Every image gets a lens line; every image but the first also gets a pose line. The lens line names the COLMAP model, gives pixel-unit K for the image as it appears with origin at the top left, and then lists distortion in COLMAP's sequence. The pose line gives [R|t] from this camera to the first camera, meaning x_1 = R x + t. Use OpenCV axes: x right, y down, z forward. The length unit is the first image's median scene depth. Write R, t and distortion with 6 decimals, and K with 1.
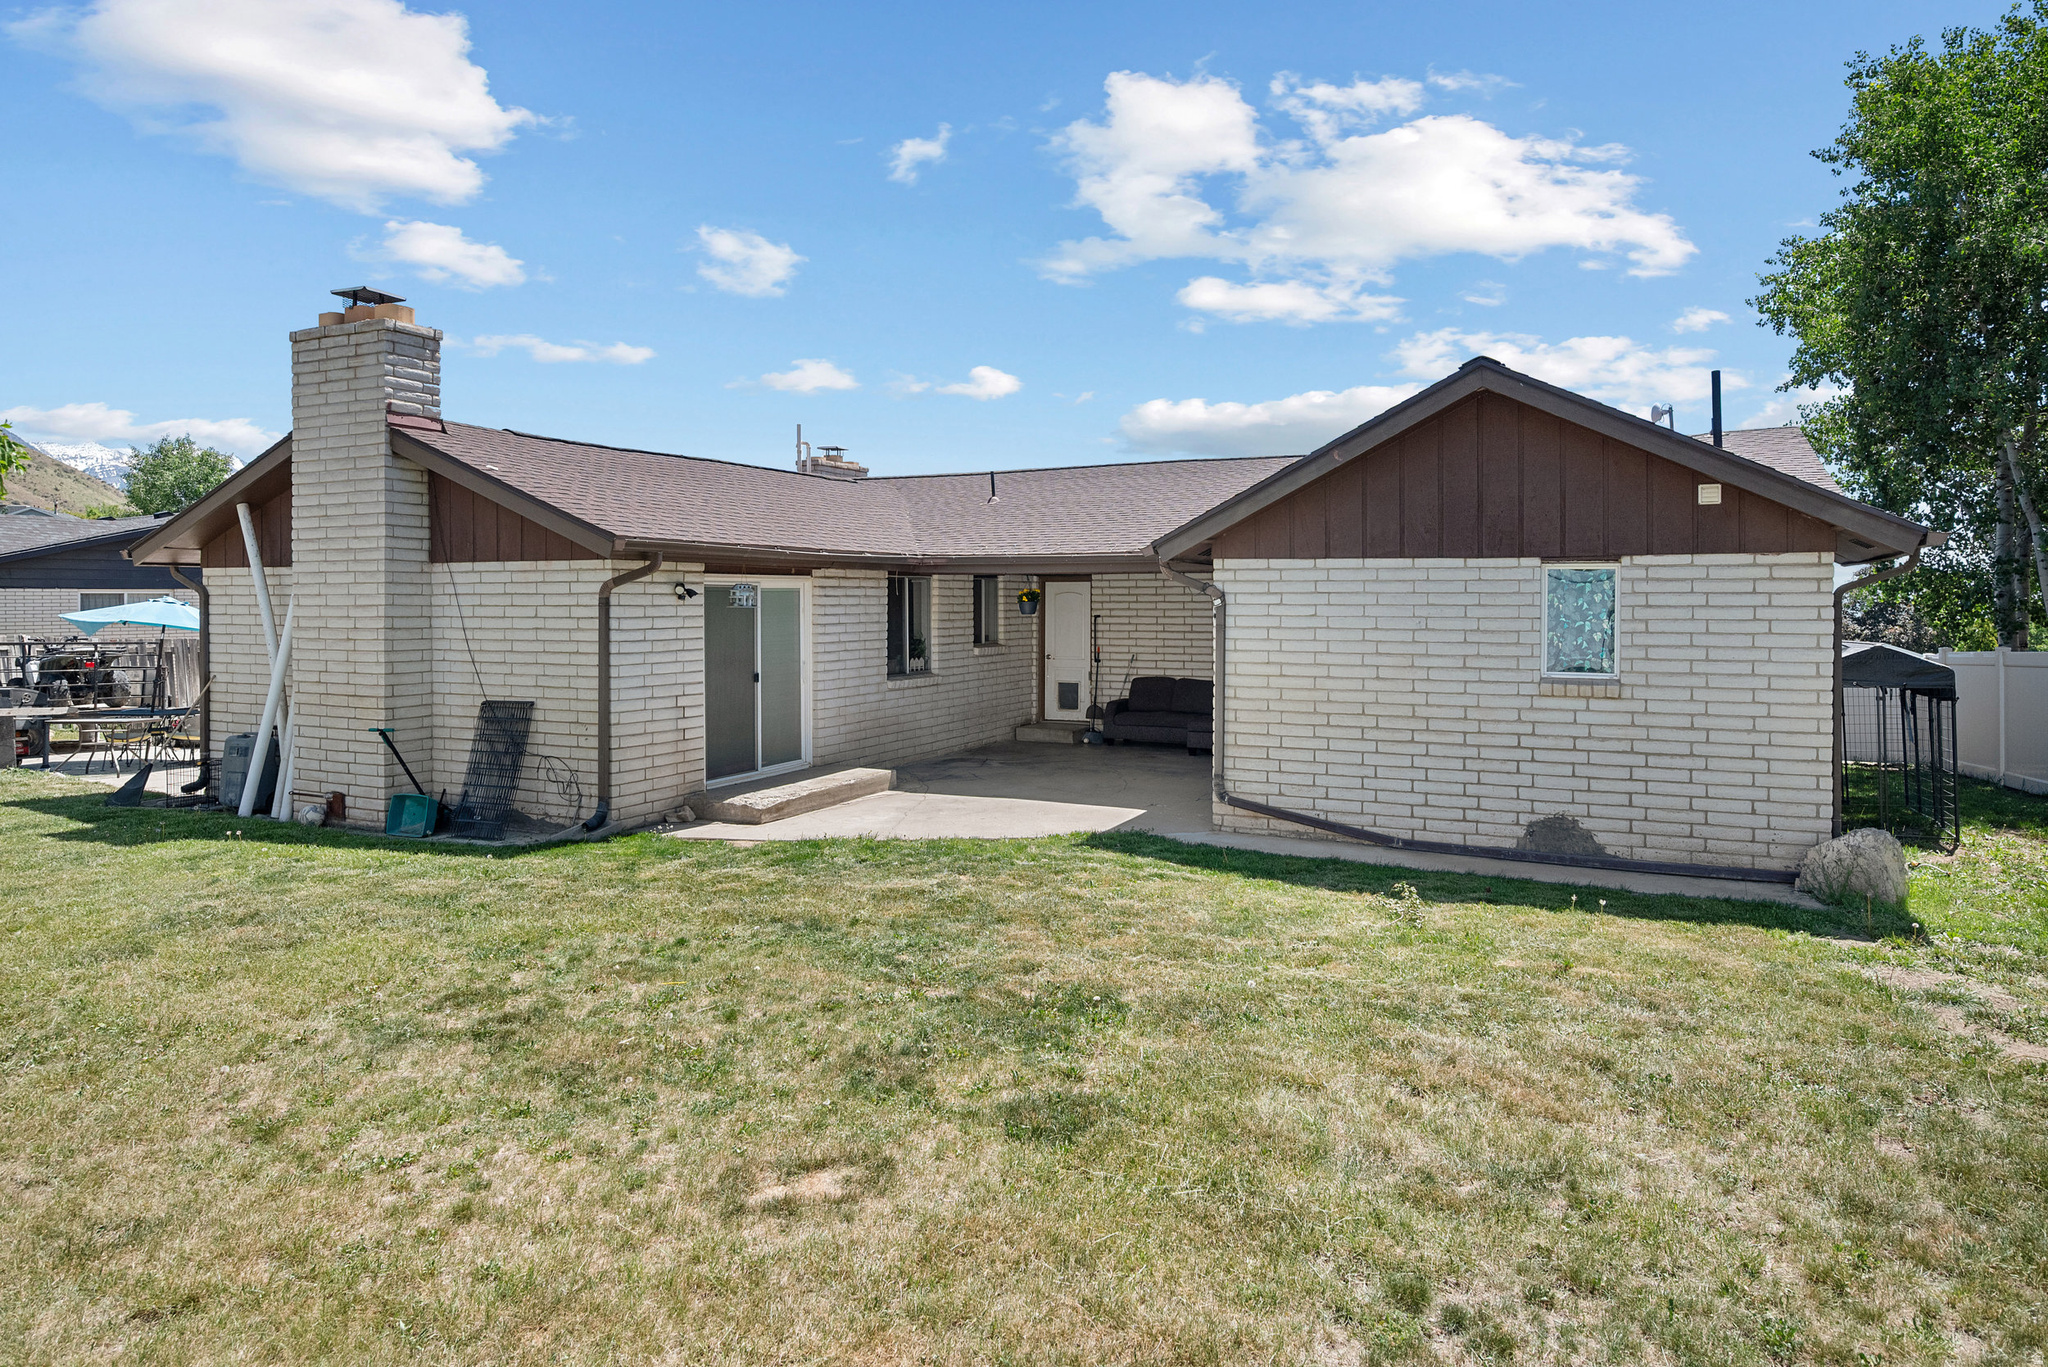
lens RADIAL K [[1220.0, 0, 1005.6], [0, 1220.0, 605.1], [0, 0, 1]] dist [0.003481, 0.000159]
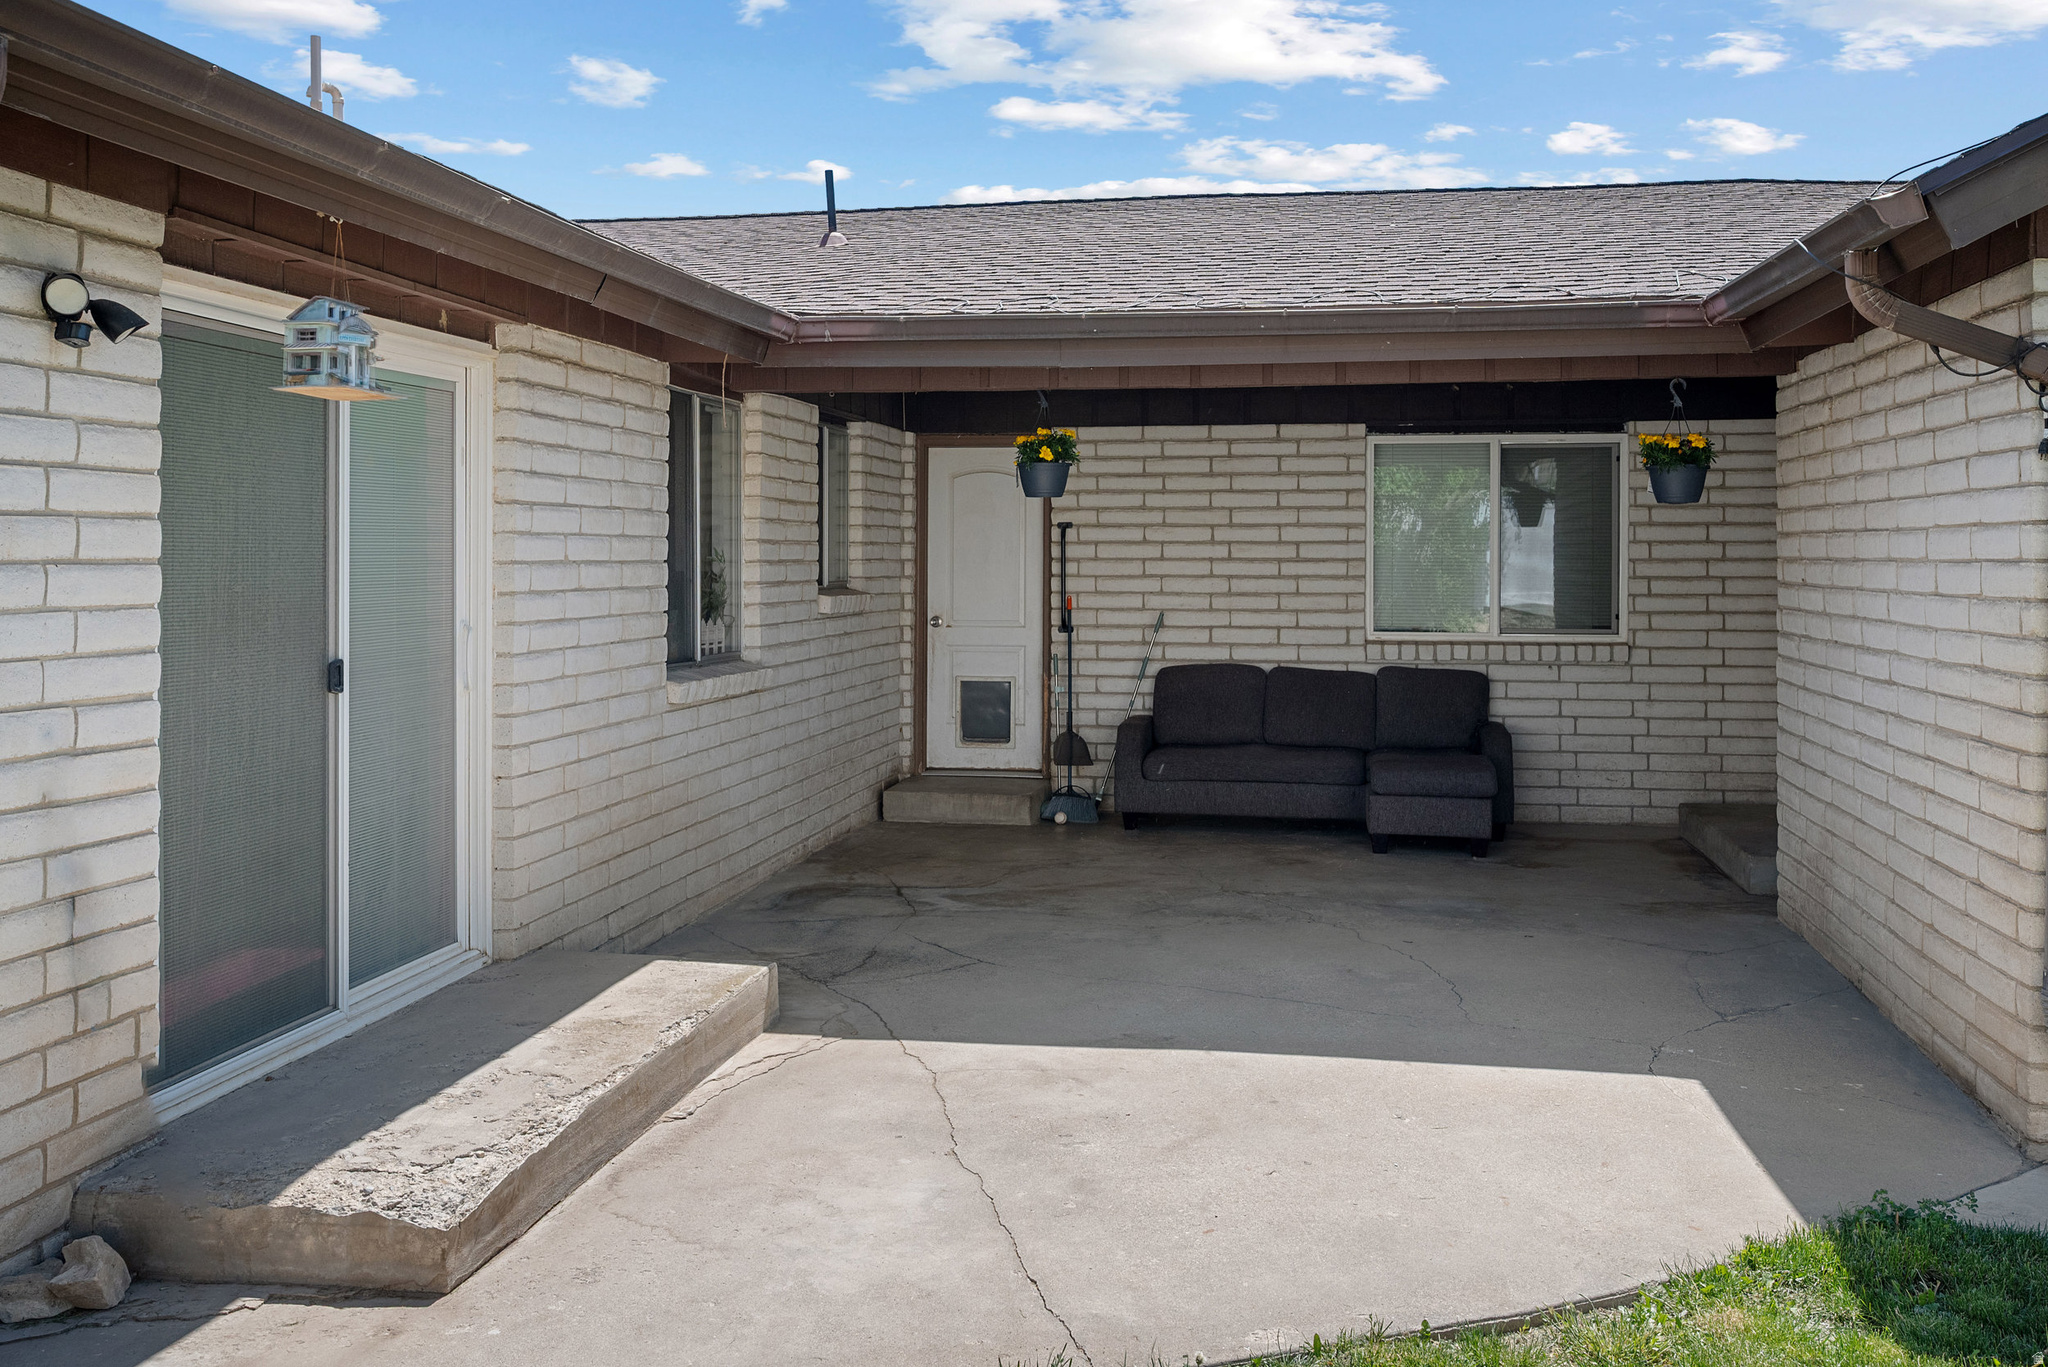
lens RADIAL K [[1767.6, 0, 989.4], [0, 1767.6, 552.5], [0, 0, 1]] dist [-0.004960, -0.003091]
pose [[0.959927, 0.004926, 0.280206, -0.176919], [-0.002131, 0.999945, -0.010280, 0.035762], [-0.280242, 0.009271, 0.959885, 0.580467]]
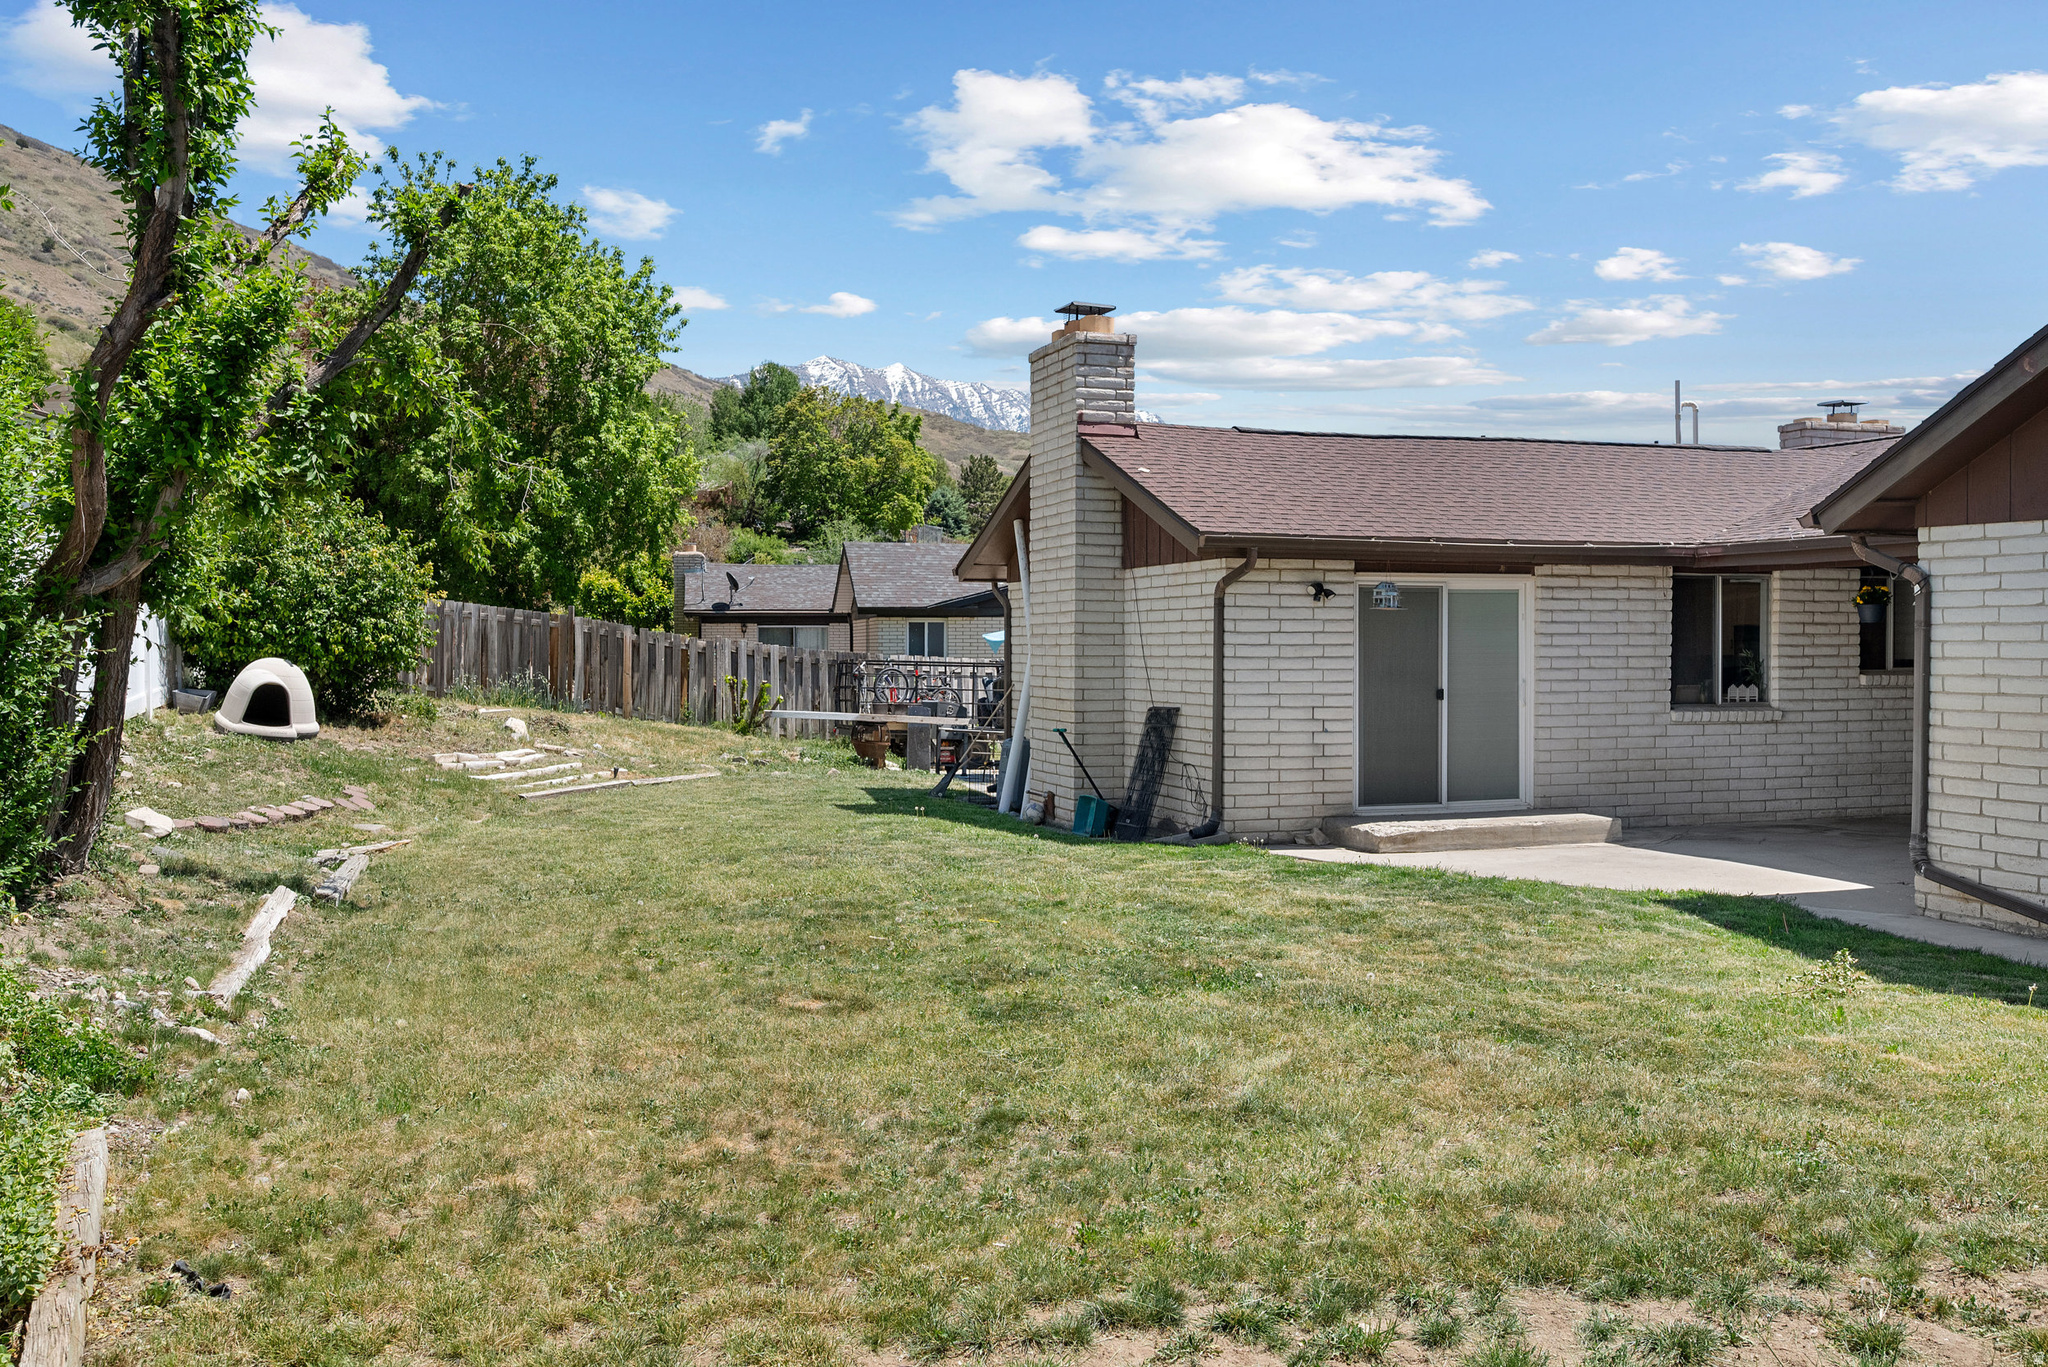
lens RADIAL K [[1767.6, 0, 1033.6], [0, 1767.6, 677.5], [0, 0, 1]] dist [-0.004960, -0.003091]
pose [[0.703154, 0.012614, -0.710925, 0.479711], [-0.003980, 0.999897, 0.013805, 0.032456], [0.711026, -0.006878, 0.703132, -0.066786]]
